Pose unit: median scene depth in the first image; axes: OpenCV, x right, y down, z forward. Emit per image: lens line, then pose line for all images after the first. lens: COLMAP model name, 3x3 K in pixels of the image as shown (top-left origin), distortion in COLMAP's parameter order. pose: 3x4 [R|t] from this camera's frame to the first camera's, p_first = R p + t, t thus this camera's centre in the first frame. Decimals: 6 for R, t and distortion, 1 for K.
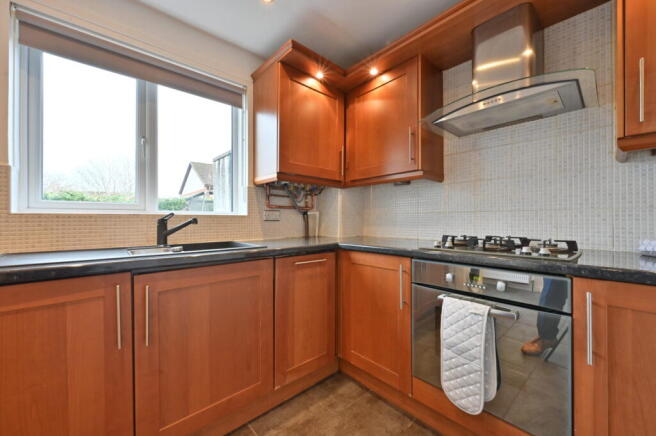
lens RADIAL K [[261.4, 0, 328.0], [0, 261.4, 218.0], [0, 0, 1]] dist [-0.000130, -0.000506]
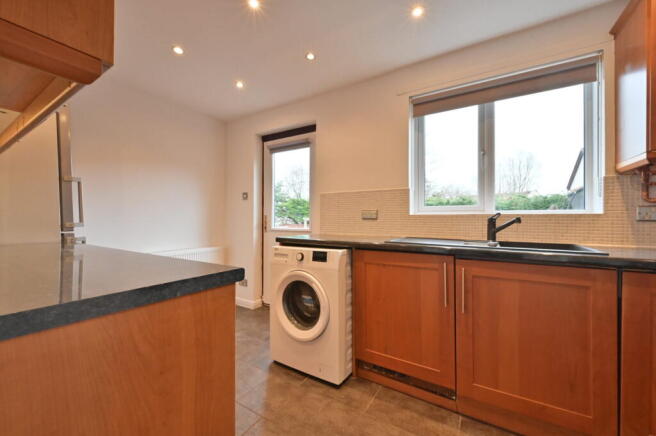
lens RADIAL K [[261.4, 0, 328.0], [0, 261.4, 218.0], [0, 0, 1]] dist [-0.000130, -0.000506]
pose [[0.254632, 0.001250, -0.967037, 0.301251], [0.003295, 0.999992, 0.002160, -0.001801], [0.967032, -0.003737, 0.254626, -0.004733]]
